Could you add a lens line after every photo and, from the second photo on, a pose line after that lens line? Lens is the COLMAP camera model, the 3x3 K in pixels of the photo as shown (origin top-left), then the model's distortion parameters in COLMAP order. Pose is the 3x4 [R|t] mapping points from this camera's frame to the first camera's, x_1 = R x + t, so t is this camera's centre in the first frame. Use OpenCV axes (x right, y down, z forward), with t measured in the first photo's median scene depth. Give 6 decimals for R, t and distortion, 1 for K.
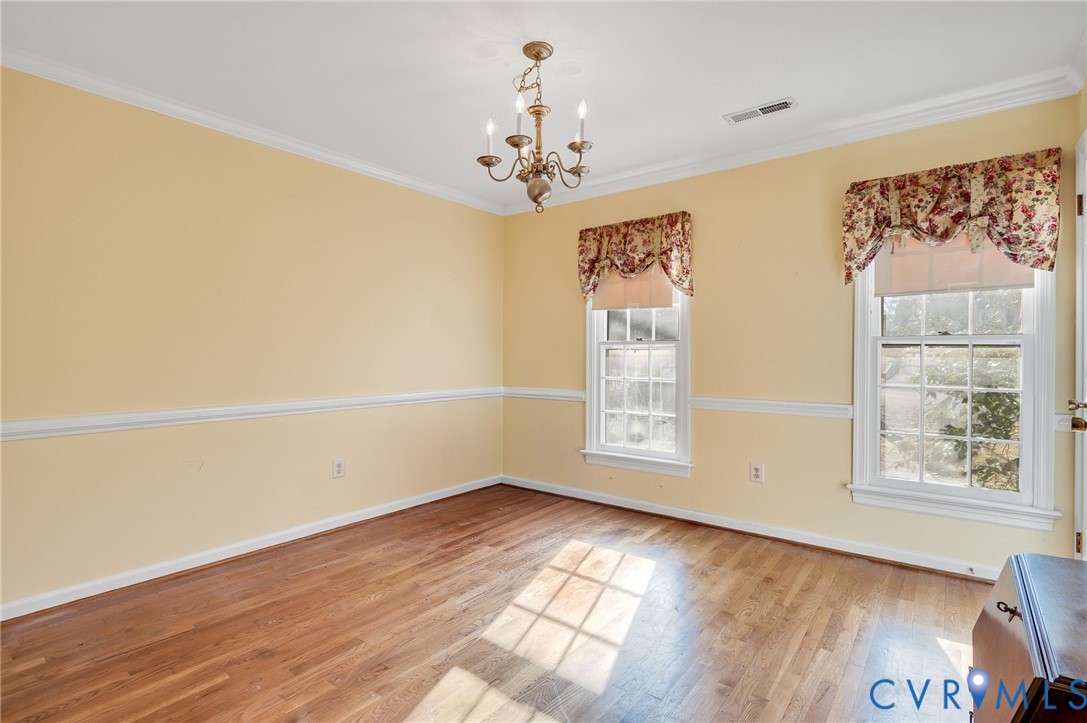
lens RADIAL K [[536.0, 0, 534.8], [0, 536.0, 356.9], [0, 0, 1]] dist [-0.001148, -0.000794]
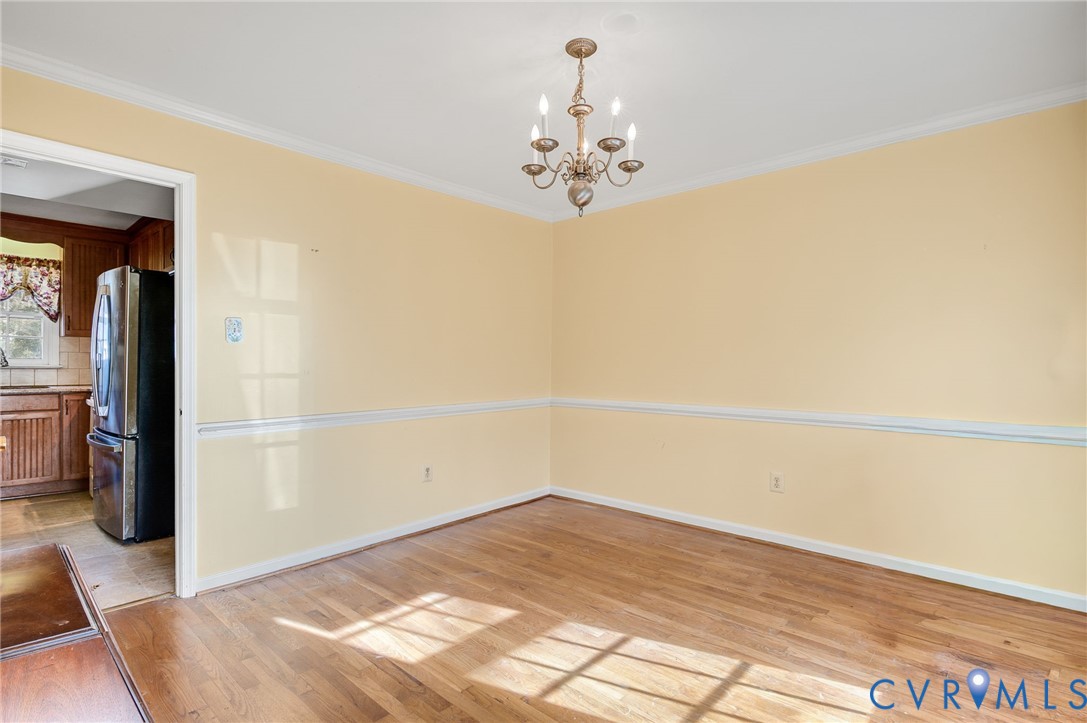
lens RADIAL K [[536.0, 0, 547.6], [0, 536.0, 360.0], [0, 0, 1]] dist [-0.001148, -0.000794]
pose [[-0.066383, -0.002917, -0.997790, 0.799054], [-0.006847, 0.999974, -0.002468, -0.011578], [0.997771, 0.006668, -0.066402, 0.821903]]
